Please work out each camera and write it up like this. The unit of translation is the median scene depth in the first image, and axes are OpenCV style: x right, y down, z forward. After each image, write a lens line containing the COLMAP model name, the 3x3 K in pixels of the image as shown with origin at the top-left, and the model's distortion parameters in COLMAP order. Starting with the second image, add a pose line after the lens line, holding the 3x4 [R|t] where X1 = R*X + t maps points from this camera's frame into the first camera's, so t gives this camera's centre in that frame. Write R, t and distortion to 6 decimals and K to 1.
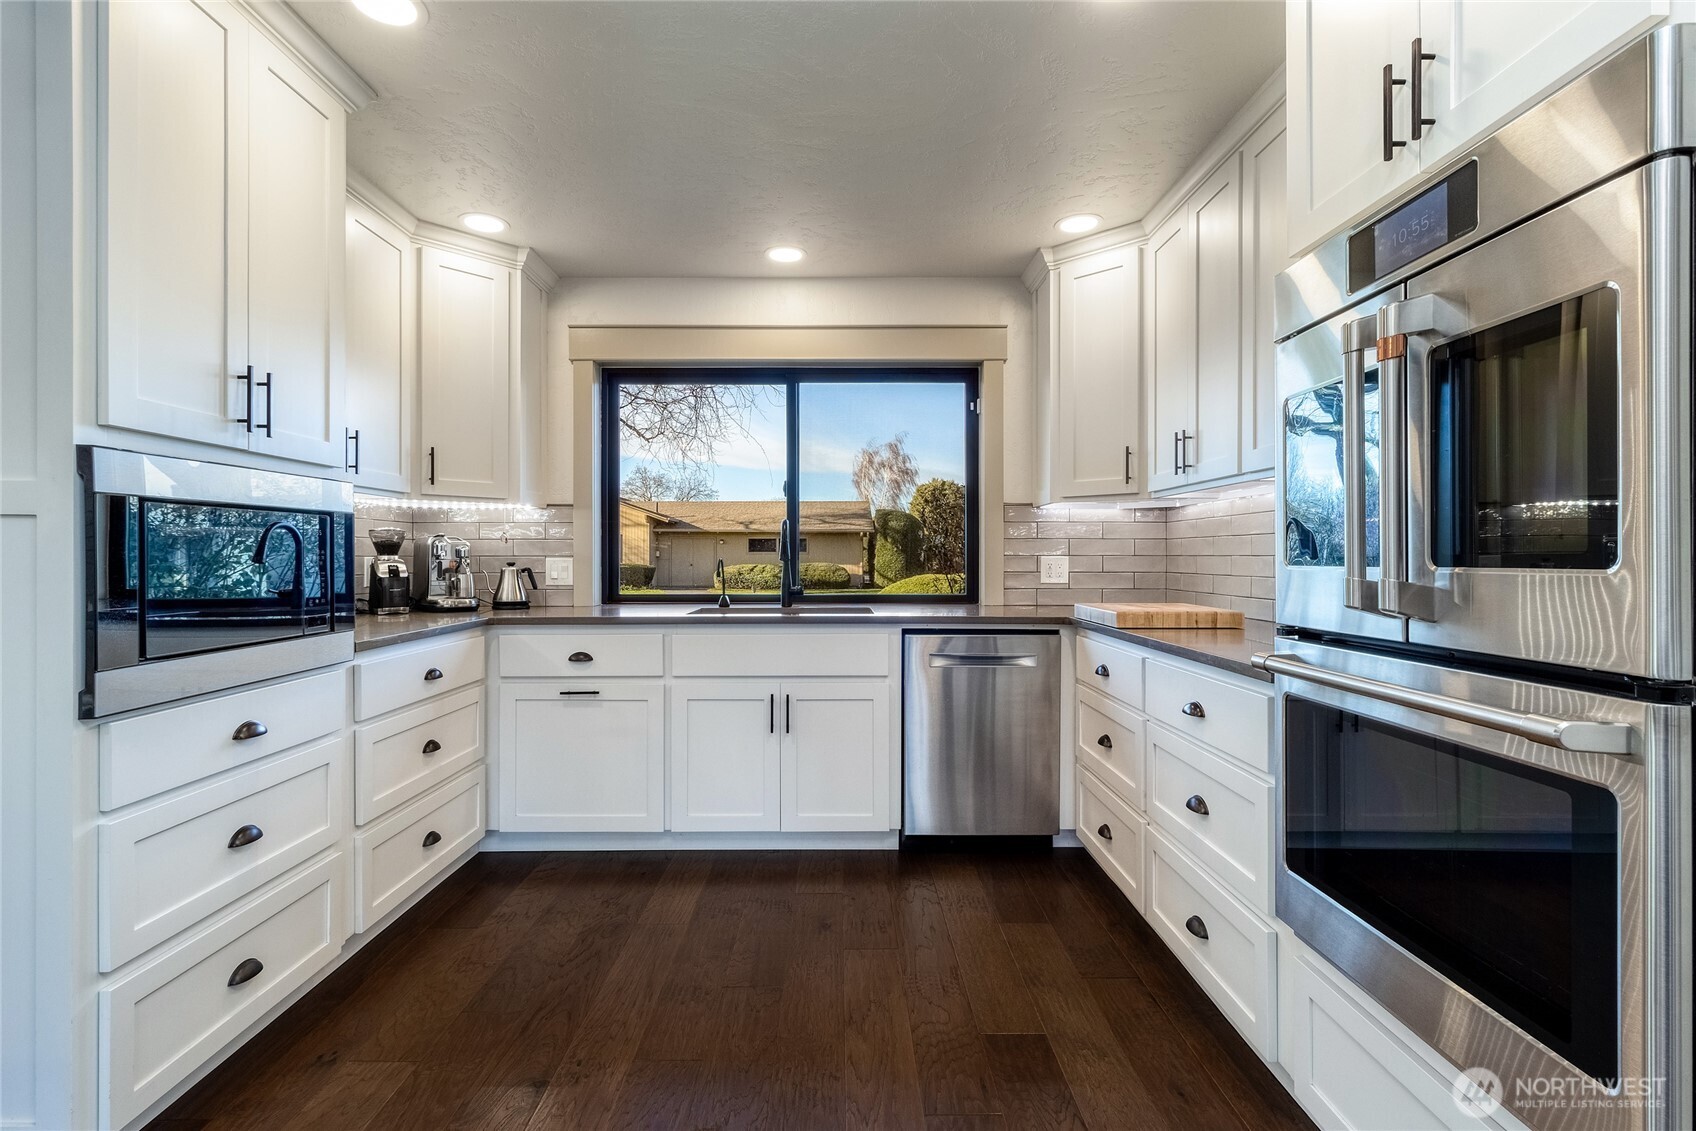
lens RADIAL K [[811.7, 0, 822.8], [0, 811.7, 565.3], [0, 0, 1]] dist [0.002019, 0.000427]
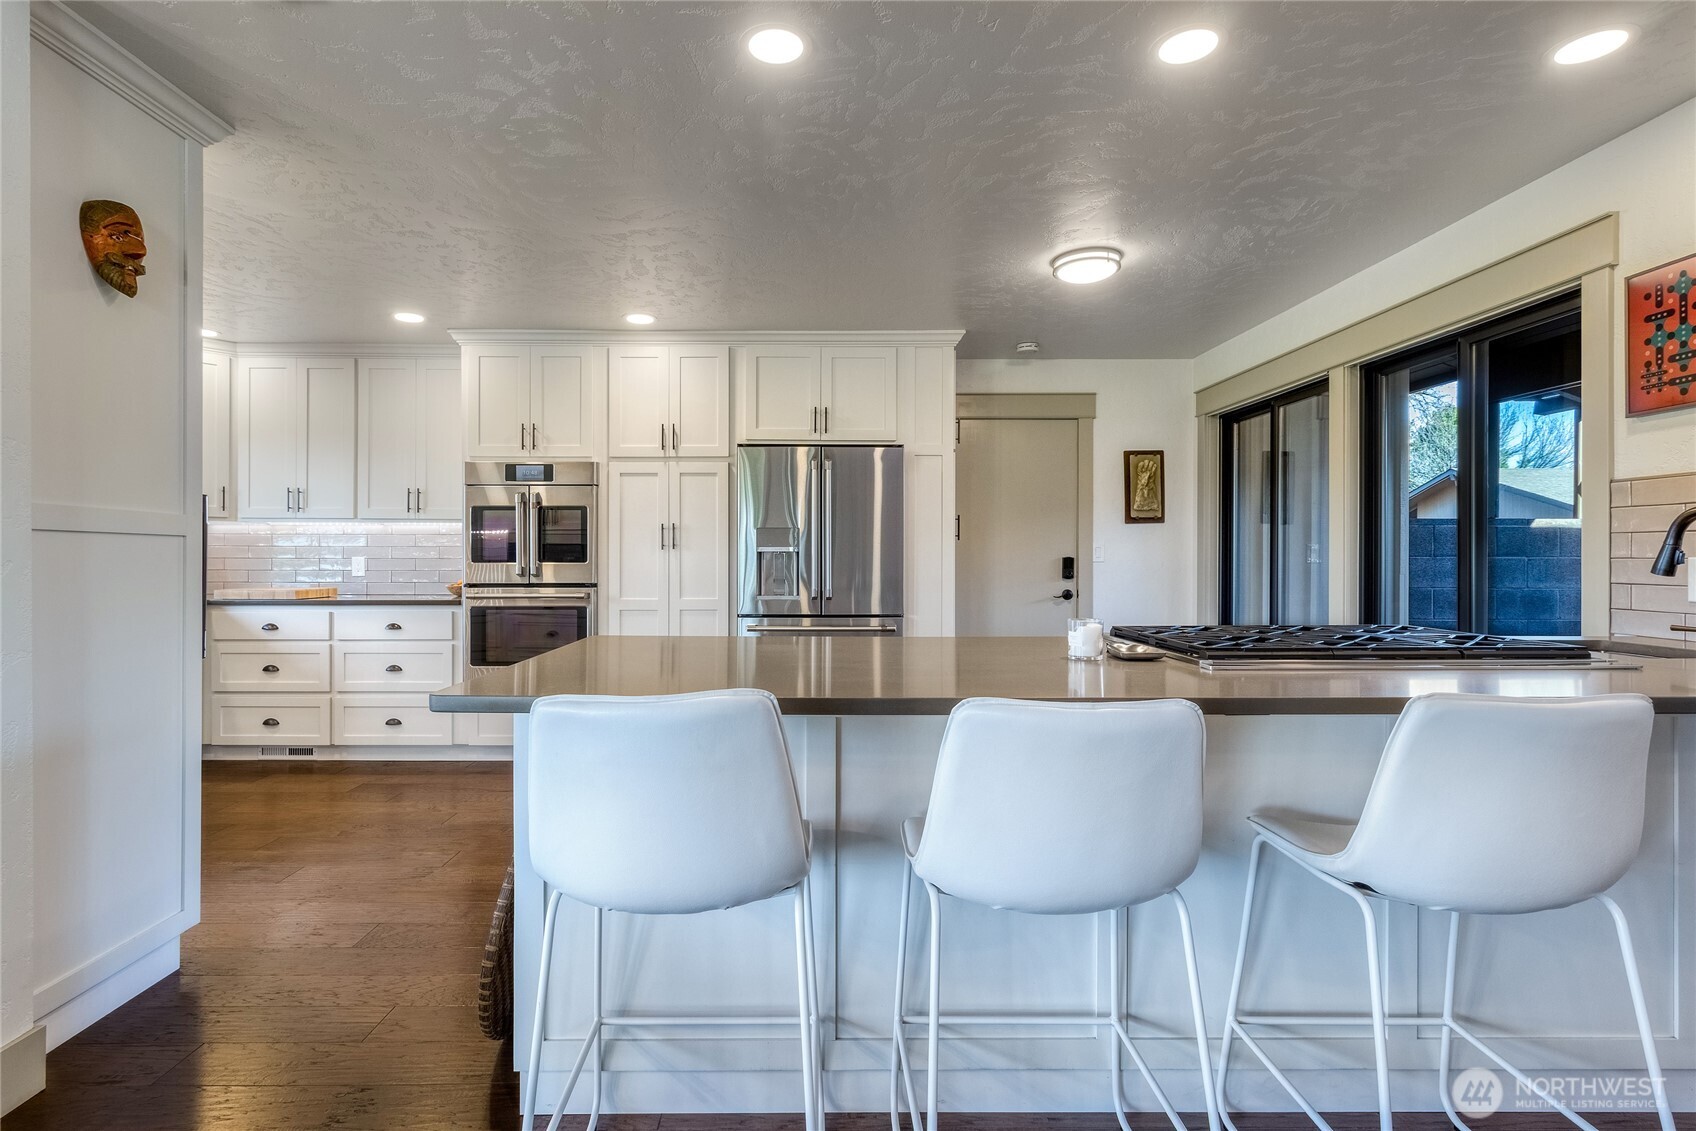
lens RADIAL K [[811.7, 0, 822.8], [0, 811.7, 565.3], [0, 0, 1]] dist [0.002019, 0.000427]
pose [[-0.019396, -0.000679, 0.999812, -2.708690], [0.009264, 0.999957, 0.000859, 0.018854], [-0.999769, 0.009279, -0.019389, -0.244737]]
